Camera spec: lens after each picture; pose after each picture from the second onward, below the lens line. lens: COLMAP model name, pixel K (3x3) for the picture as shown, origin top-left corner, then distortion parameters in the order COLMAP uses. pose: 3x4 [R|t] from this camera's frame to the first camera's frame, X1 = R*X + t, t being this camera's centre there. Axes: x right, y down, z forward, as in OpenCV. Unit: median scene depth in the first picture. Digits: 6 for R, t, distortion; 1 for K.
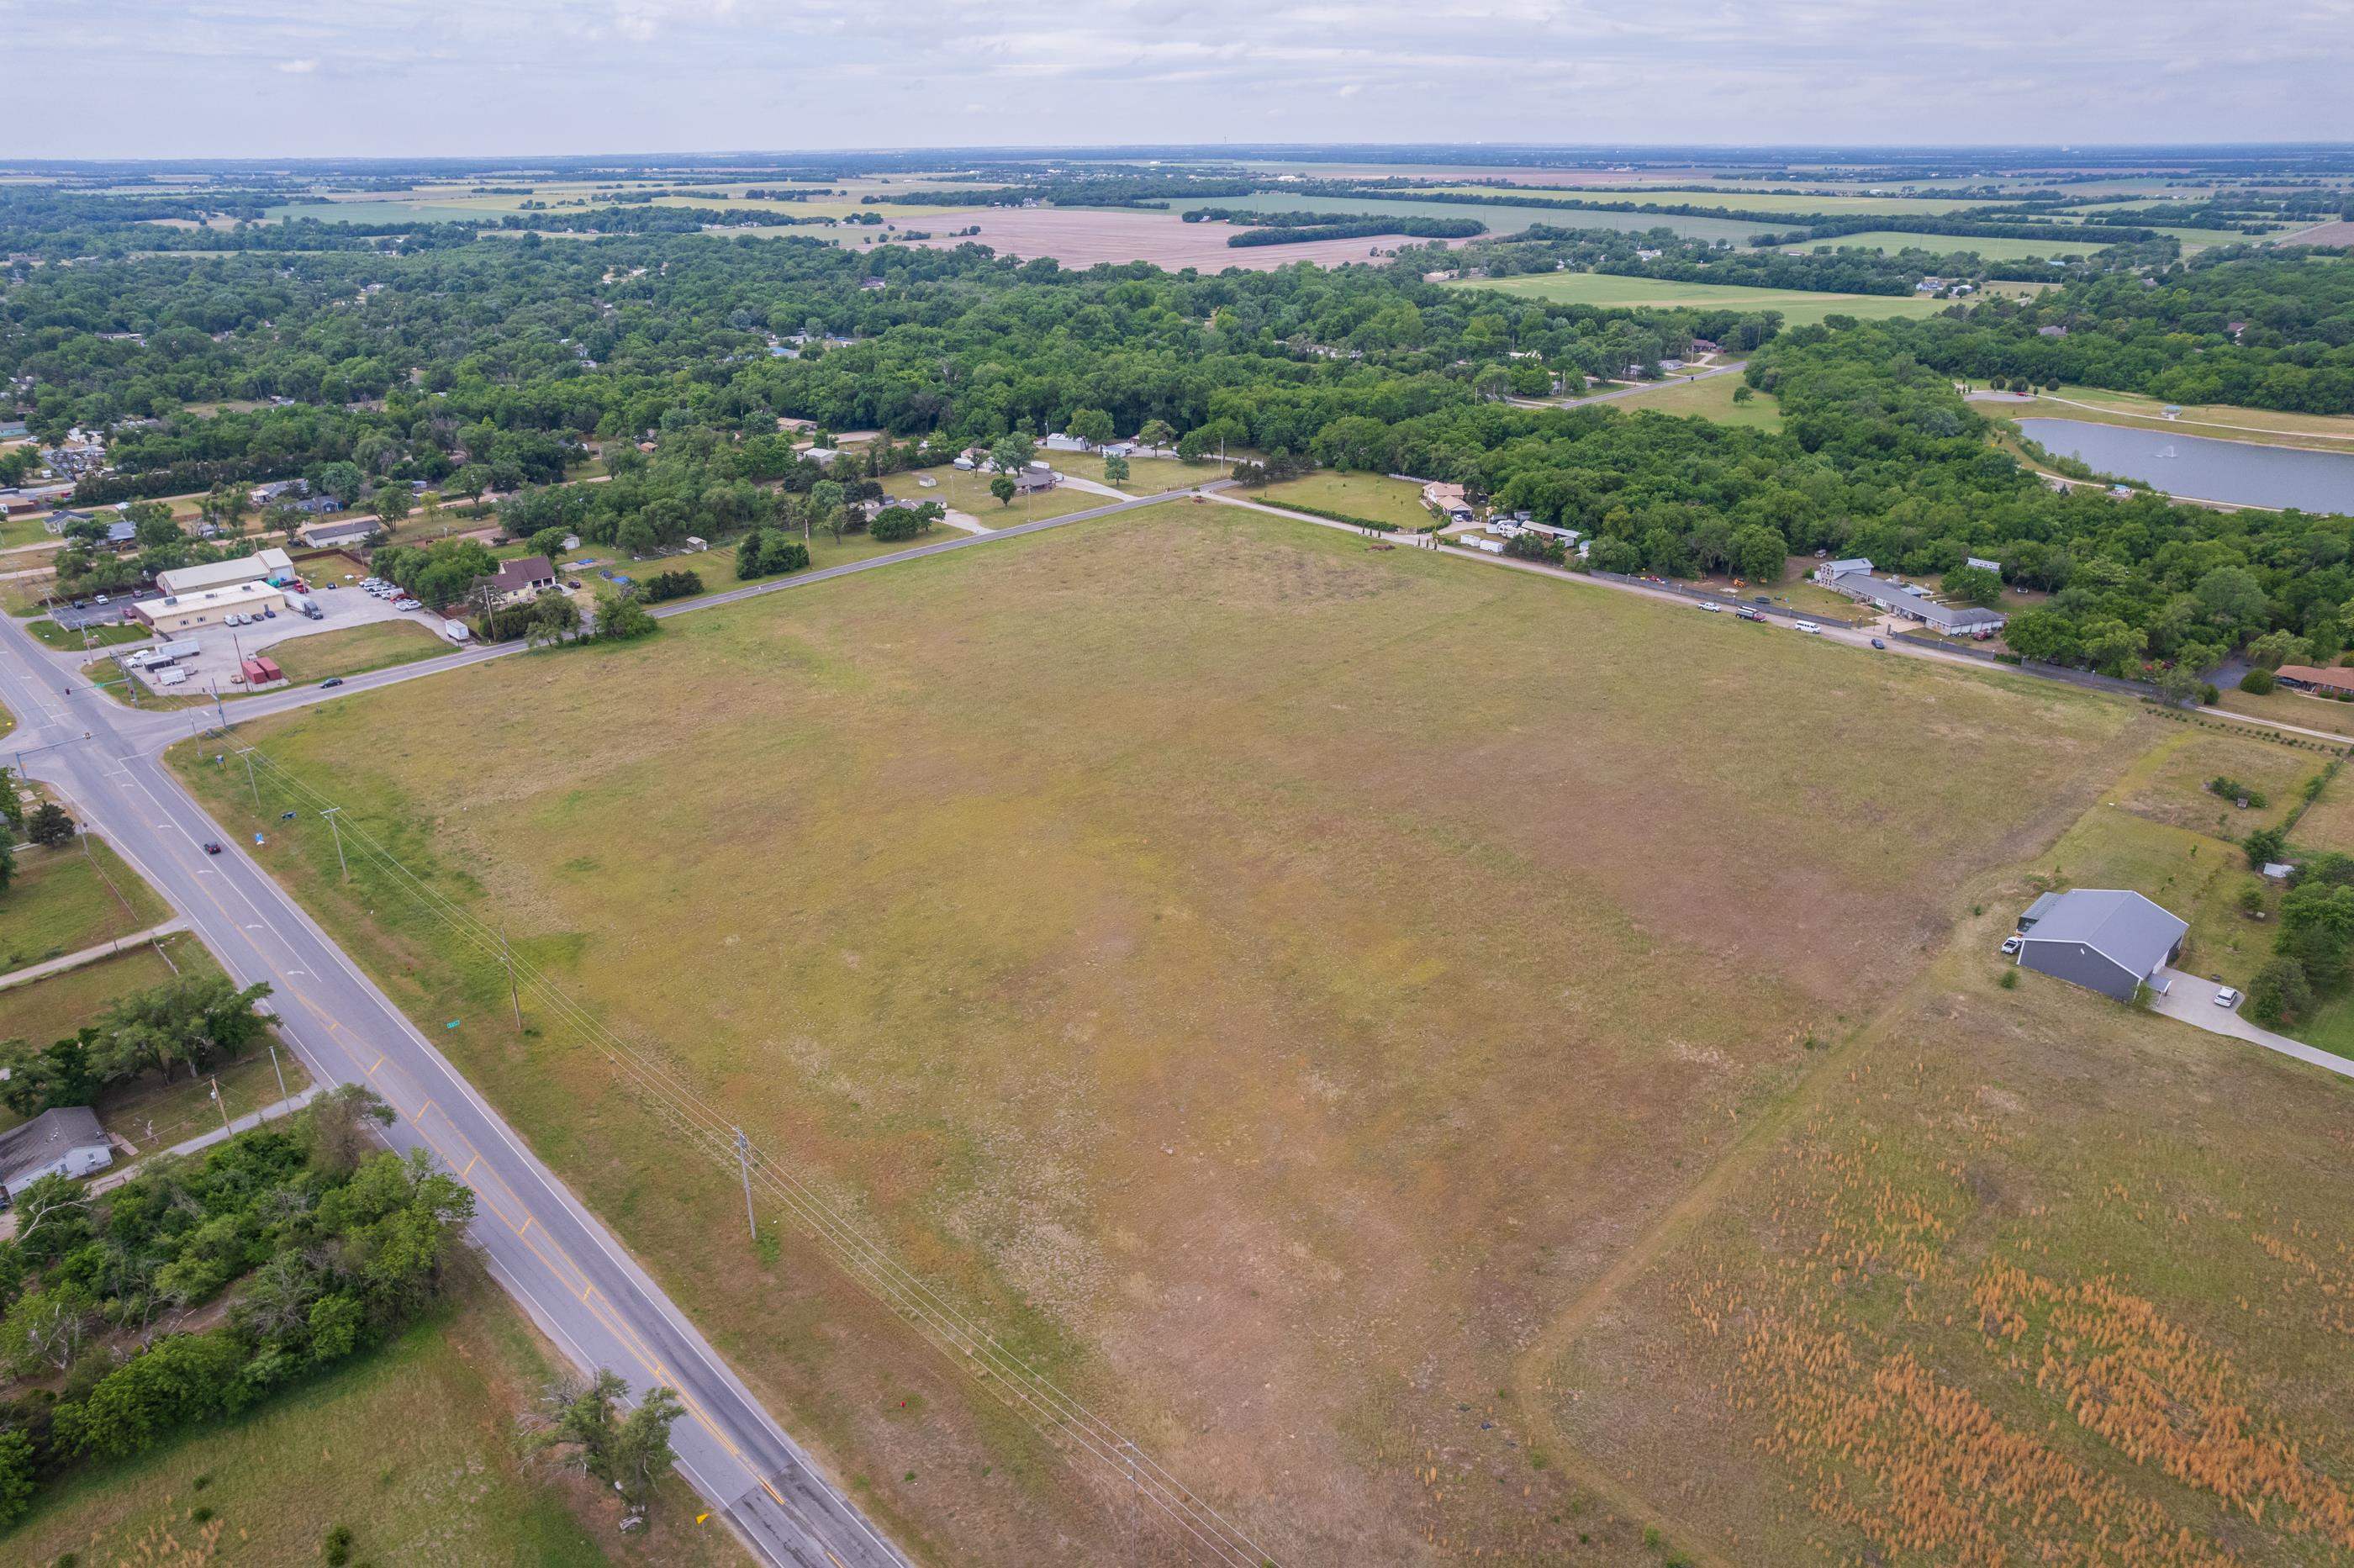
lens RADIAL K [[1506.7, 0, 1163.1], [0, 1506.7, 783.2], [0, 0, 1]] dist [-0.080447, 0.070558]
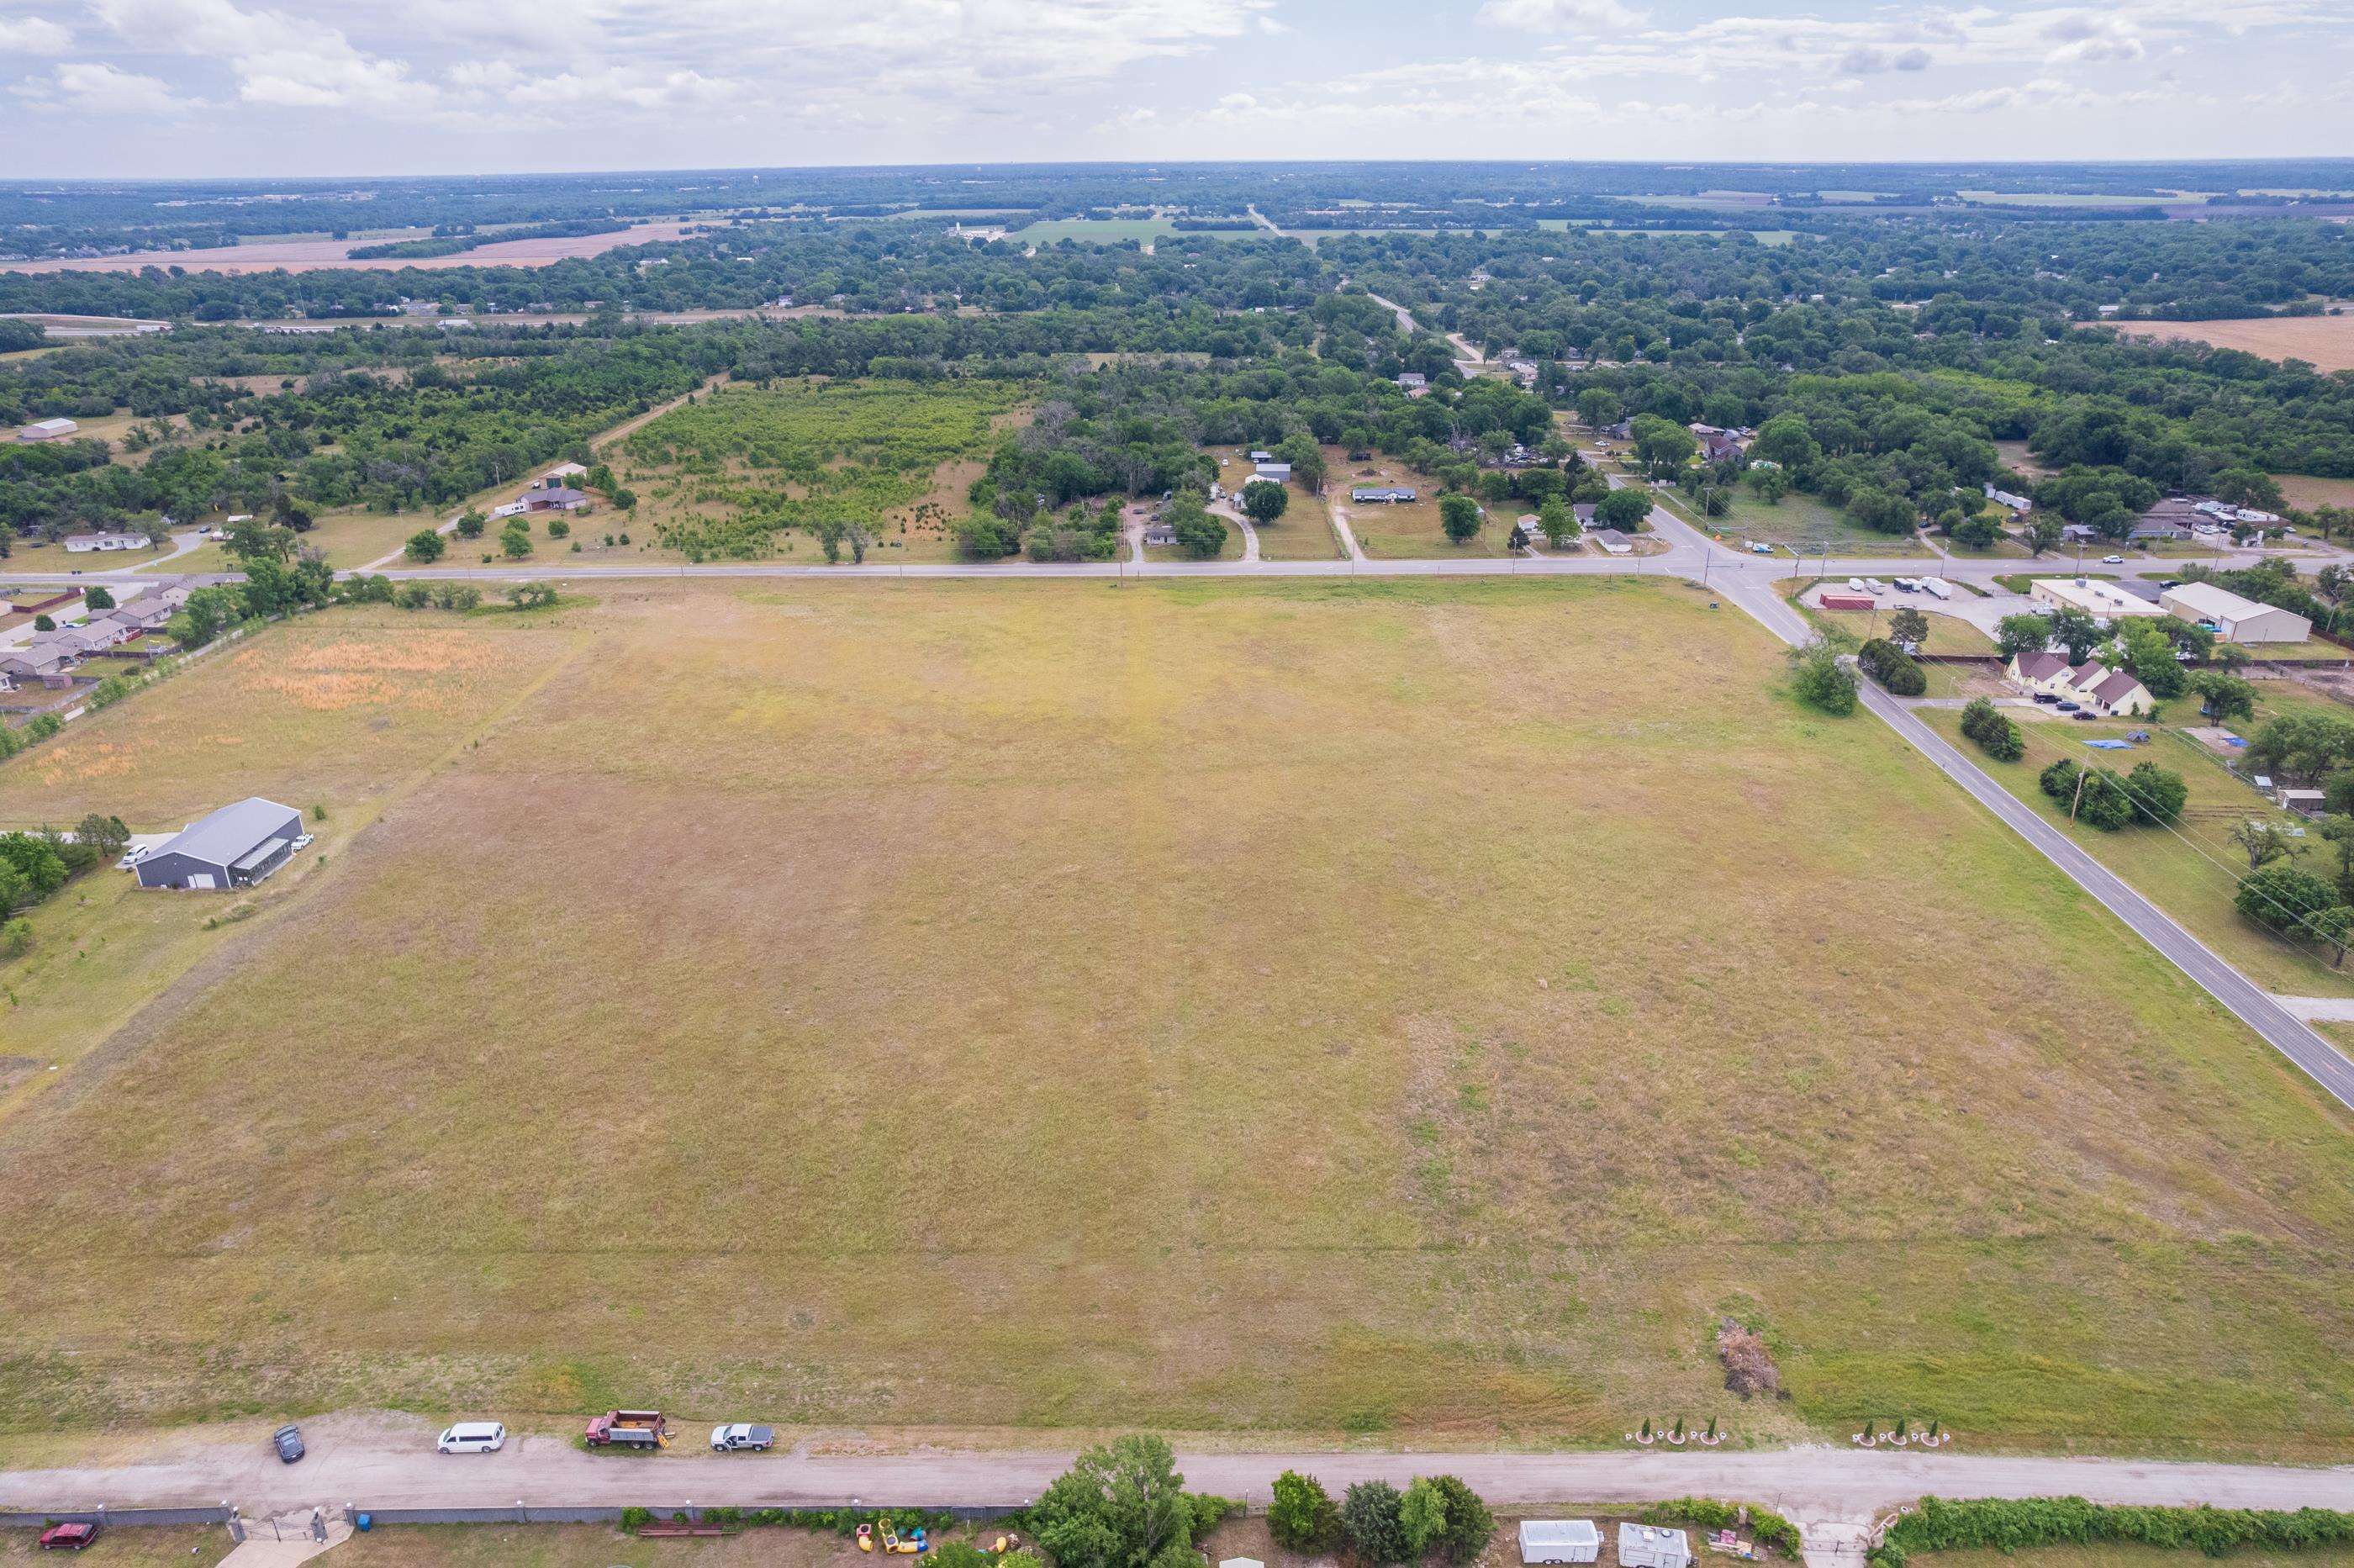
lens RADIAL K [[1506.7, 0, 1163.1], [0, 1506.7, 783.2], [0, 0, 1]] dist [-0.080447, 0.070558]
pose [[-0.719813, 0.283147, -0.633796, 0.502324], [-0.261947, 0.734734, 0.625739, -0.521319], [0.642848, 0.616436, -0.454701, 1.198924]]
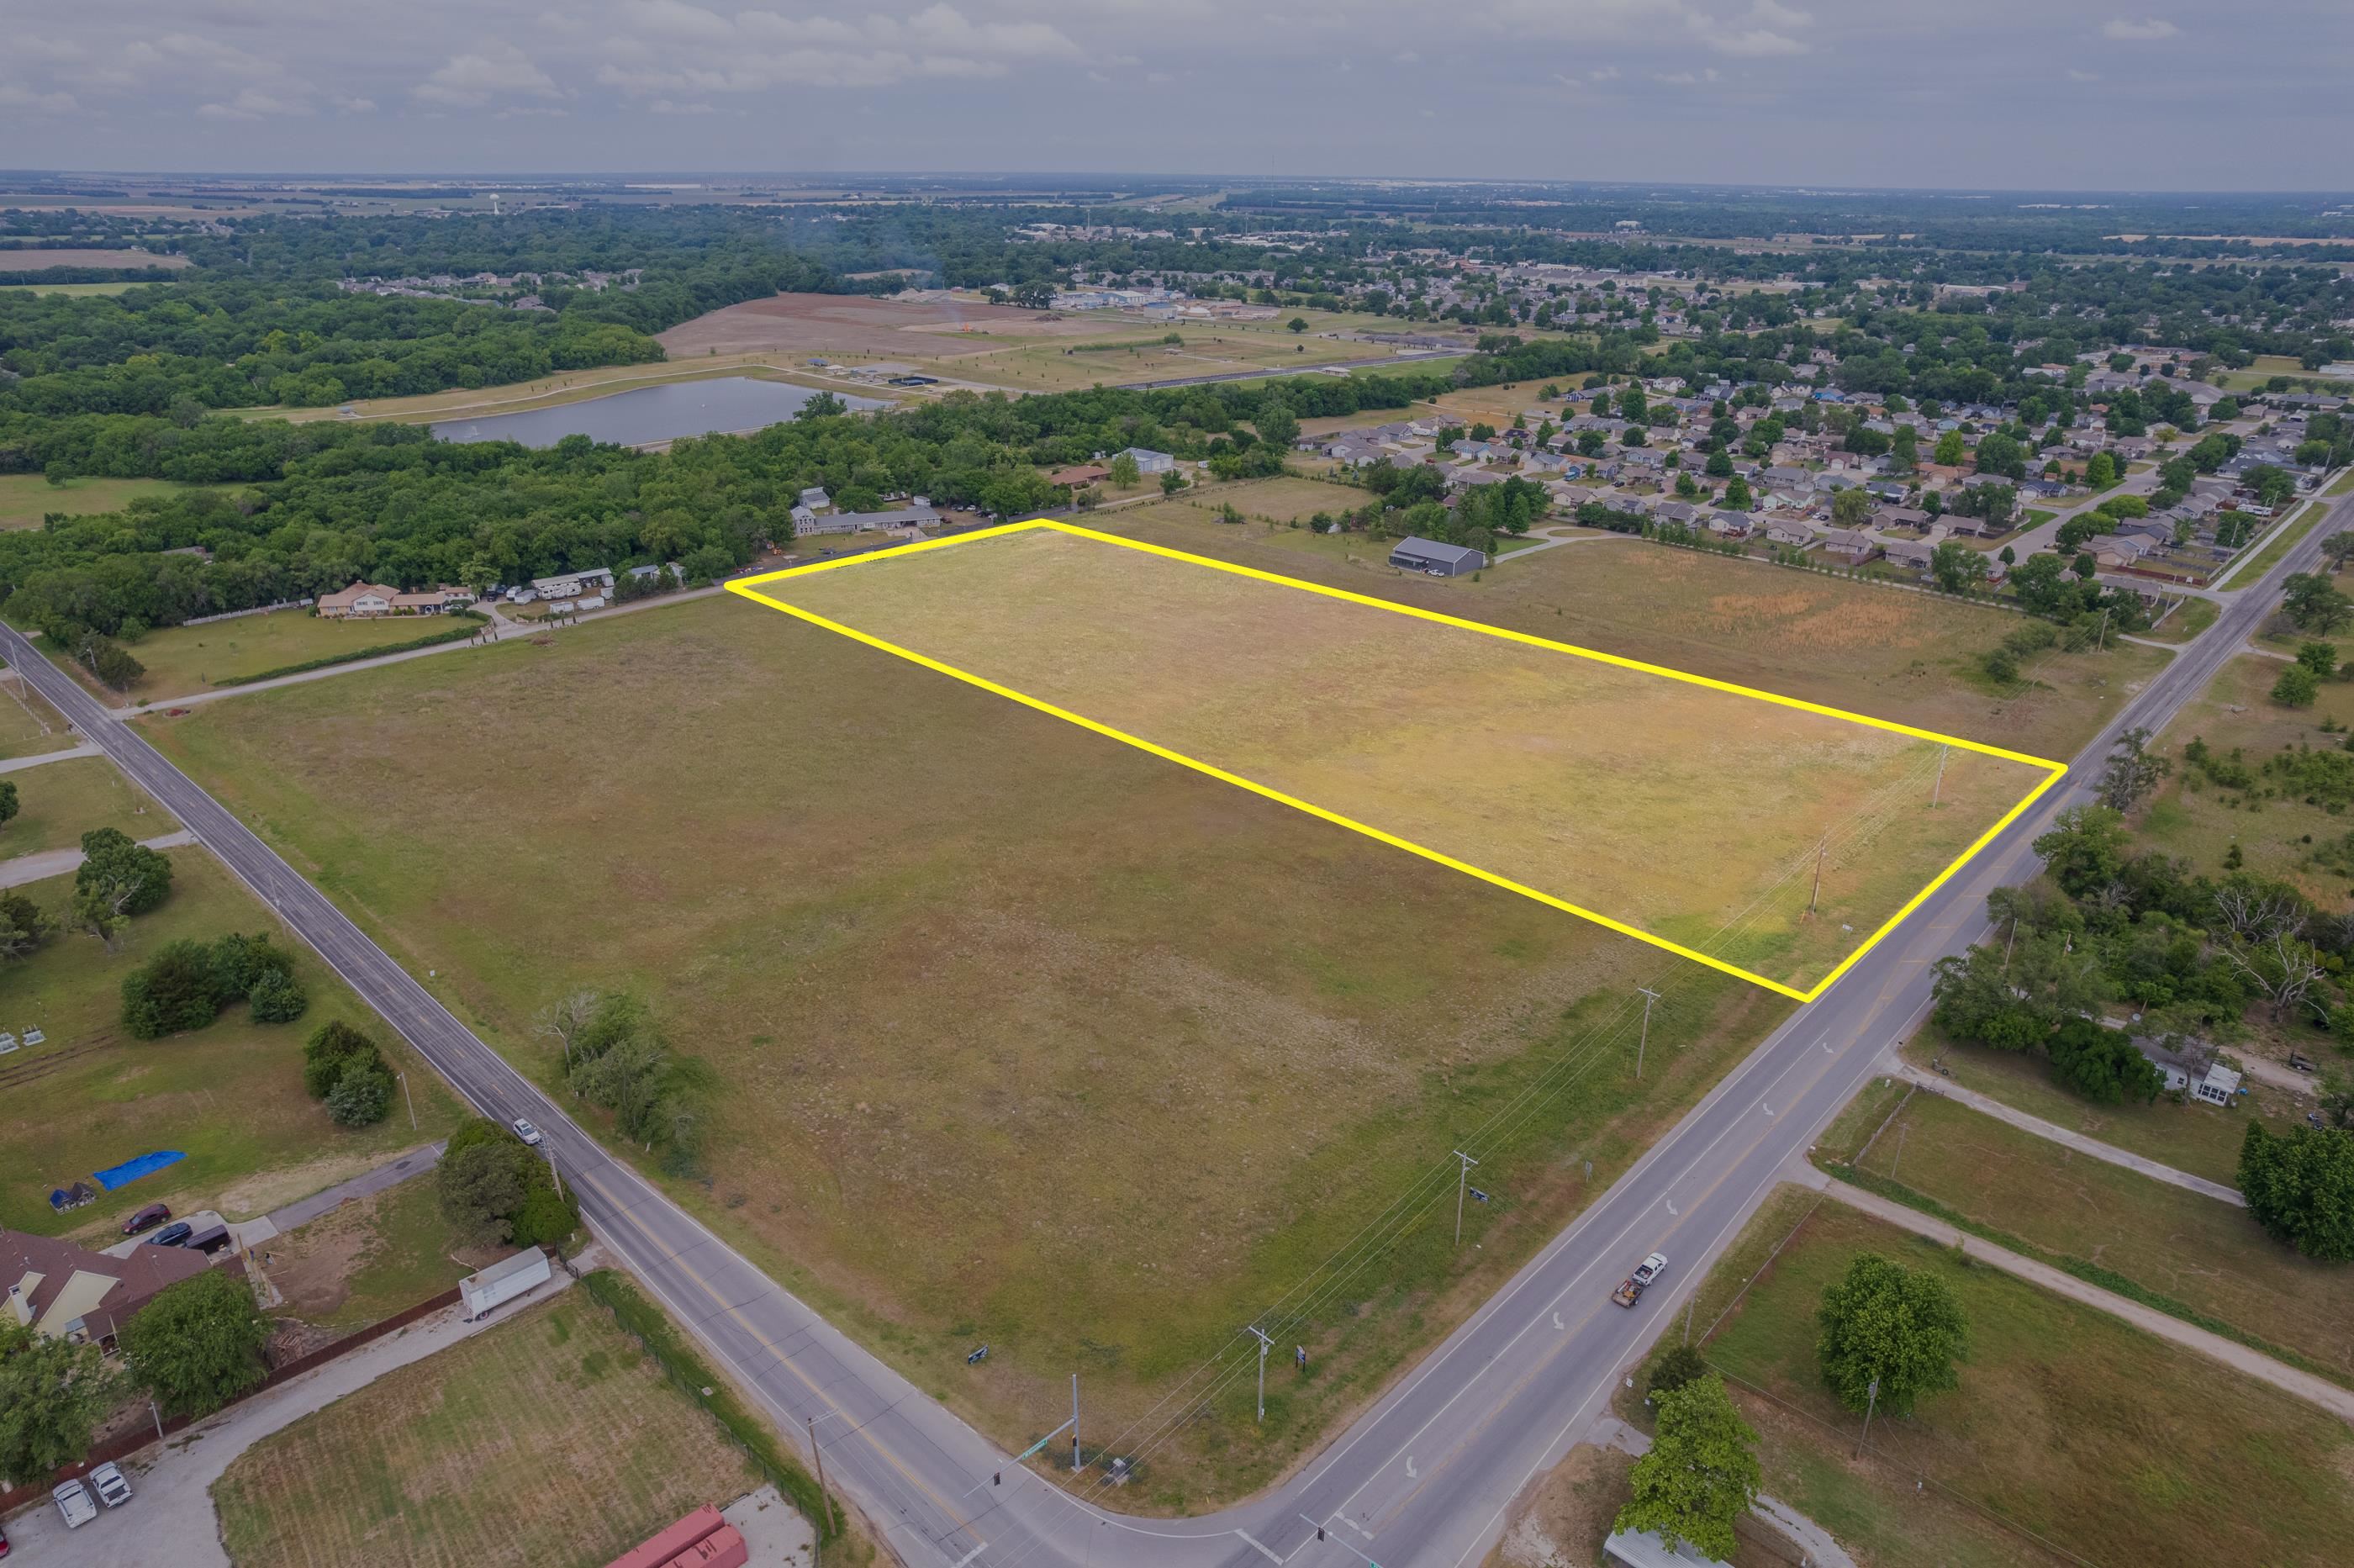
lens RADIAL K [[1506.7, 0, 1163.1], [0, 1506.7, 783.2], [0, 0, 1]] dist [-0.080447, 0.070558]
pose [[-0.024364, -0.375550, 0.926482, -0.832455], [0.390222, 0.849666, 0.354674, -0.306382], [-0.920398, 0.370175, 0.125846, 0.726533]]
